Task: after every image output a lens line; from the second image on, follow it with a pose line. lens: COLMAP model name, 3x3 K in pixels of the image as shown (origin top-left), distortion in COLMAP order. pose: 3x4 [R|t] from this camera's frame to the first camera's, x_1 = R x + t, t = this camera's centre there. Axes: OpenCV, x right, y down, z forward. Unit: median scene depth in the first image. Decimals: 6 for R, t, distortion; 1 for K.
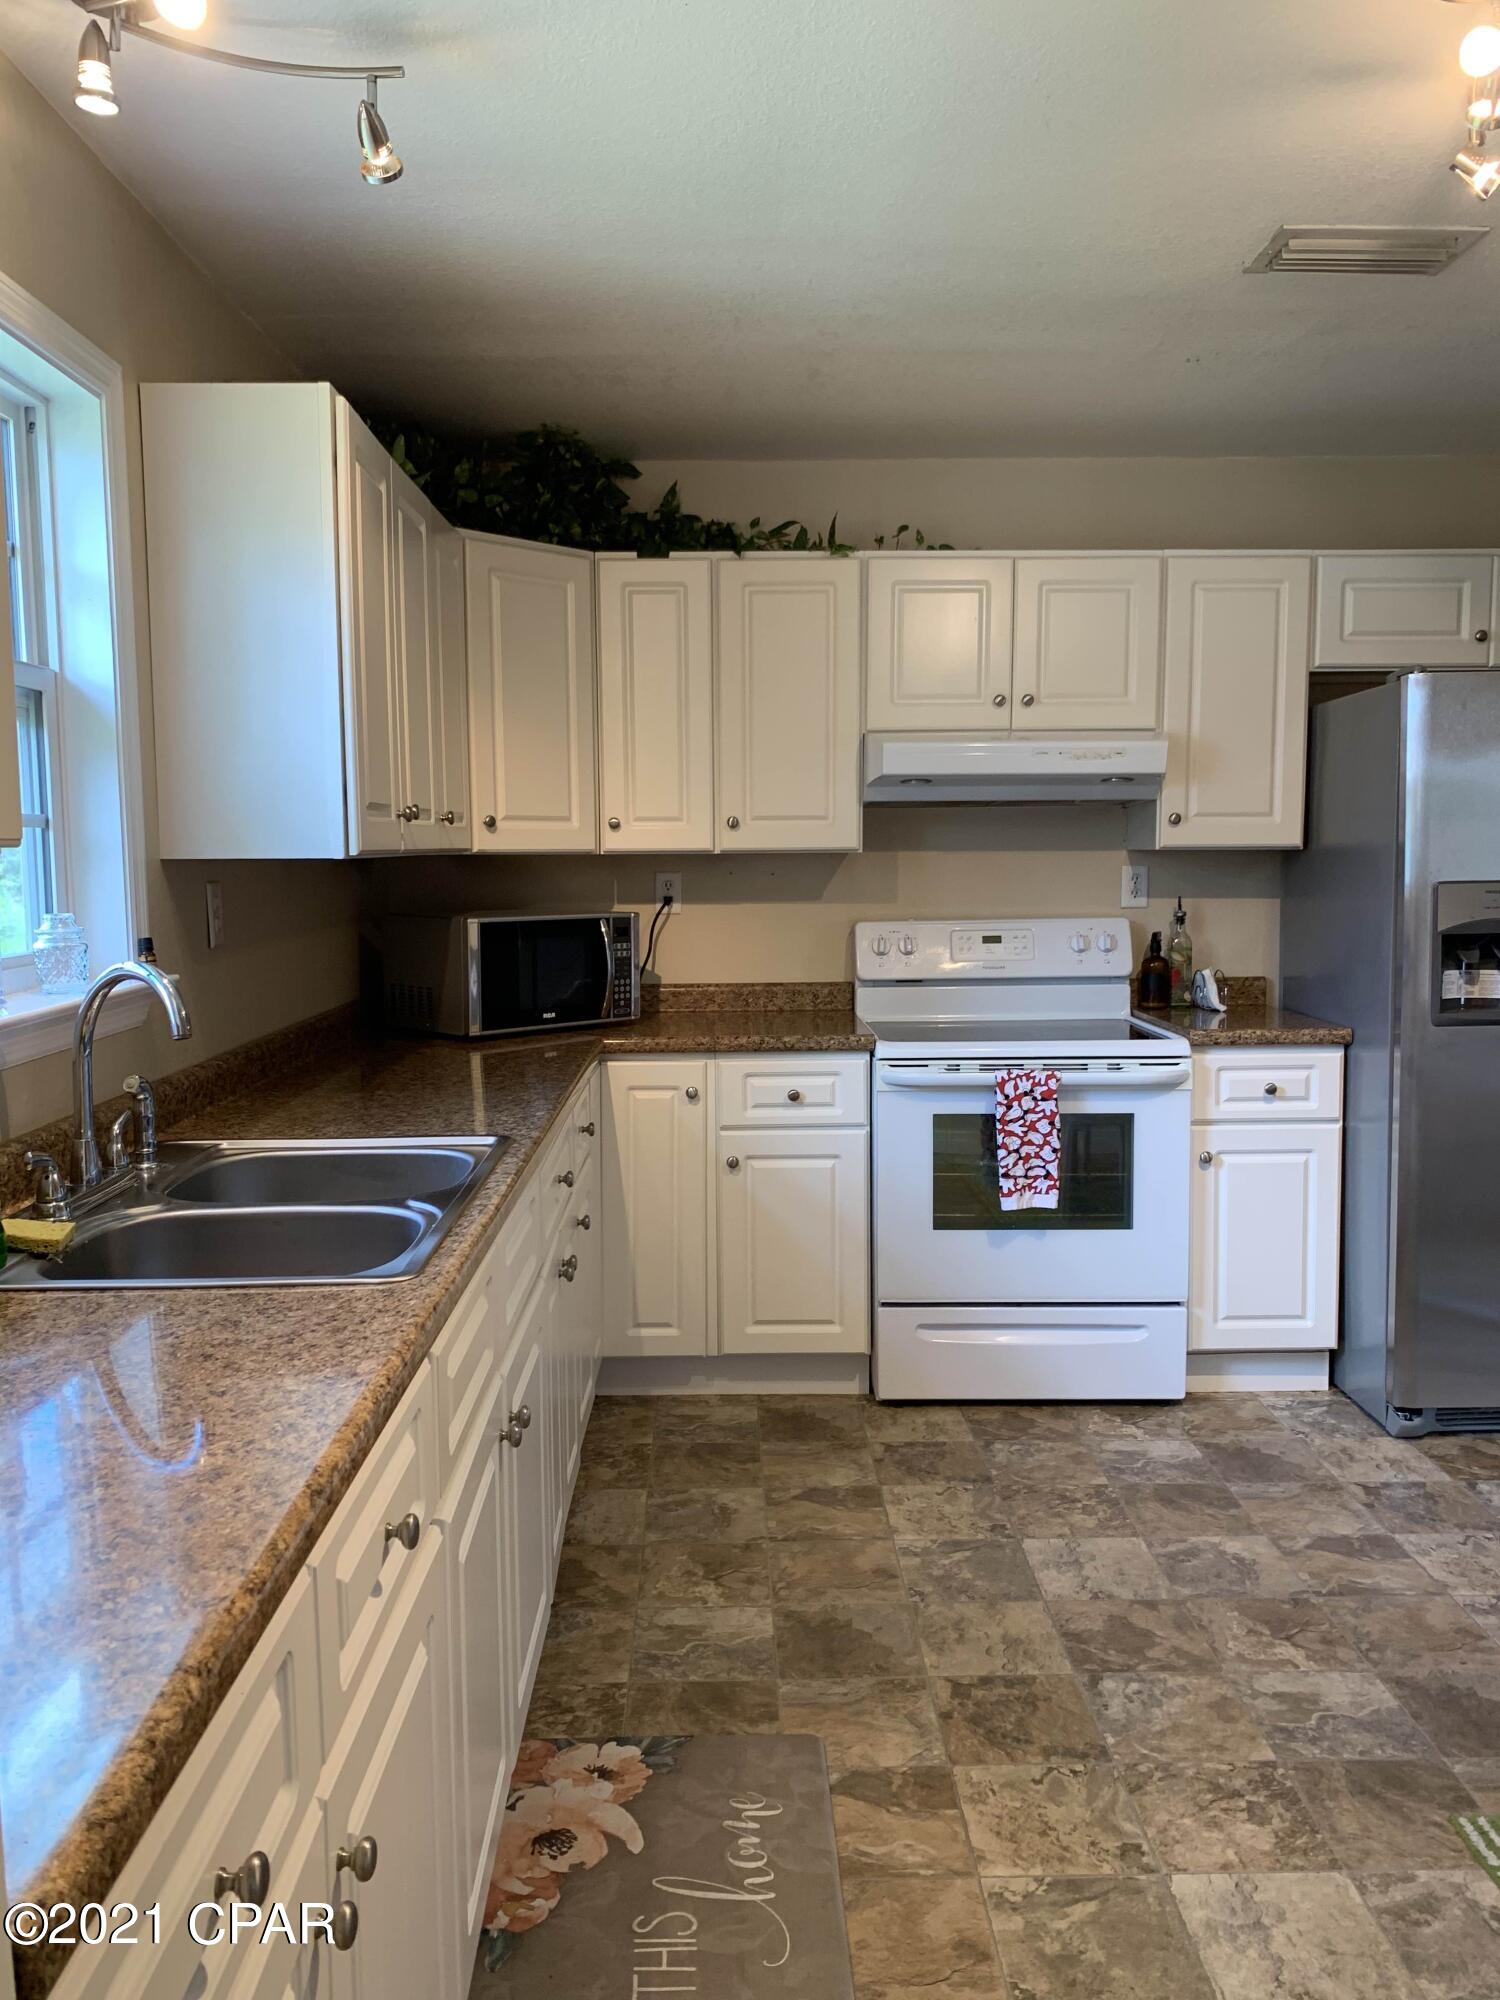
lens RADIAL K [[1544.3, 0, 673.7], [0, 1544.3, 992.0], [0, 0, 1]] dist [0.050316, -0.052734]
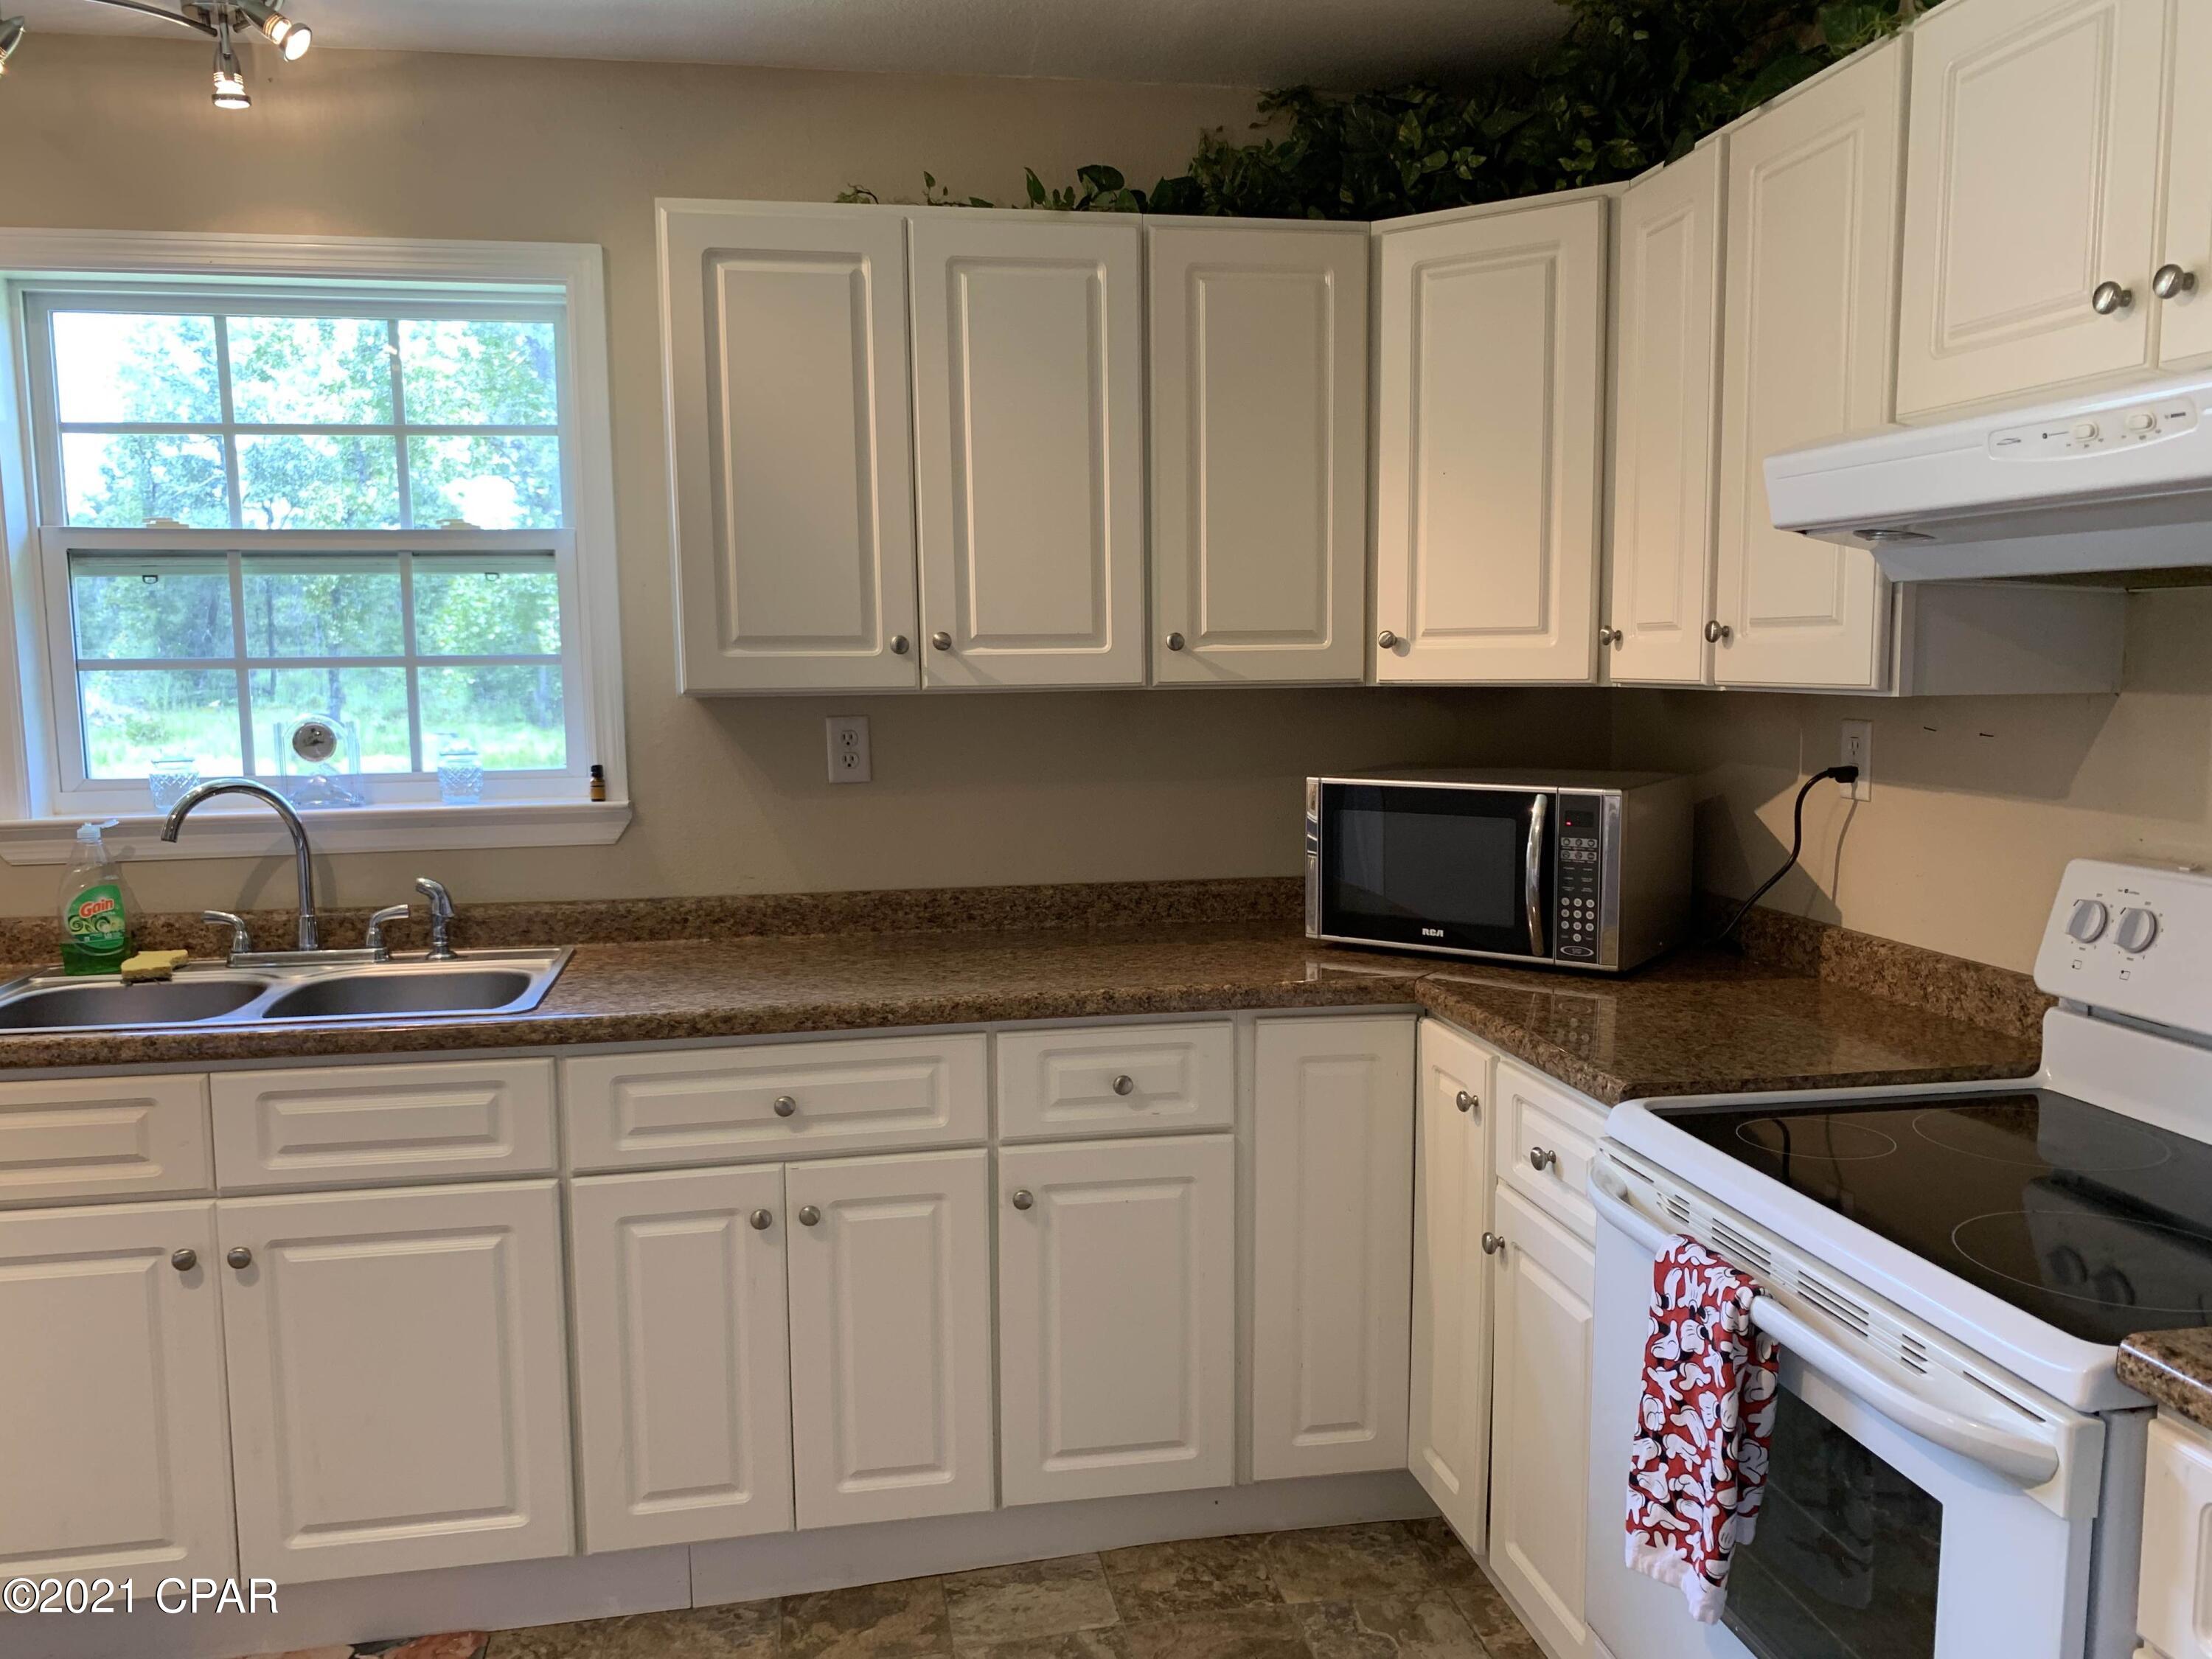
lens RADIAL K [[1685.1, 0, 1096.5], [0, 1685.1, 810.4], [0, 0, 1]] dist [0.001981, -0.049167]
pose [[0.188749, 0.096059, -0.977316, 0.602031], [-0.079129, 0.993456, 0.082363, -0.086478], [0.978832, 0.061788, 0.195115, 0.739624]]
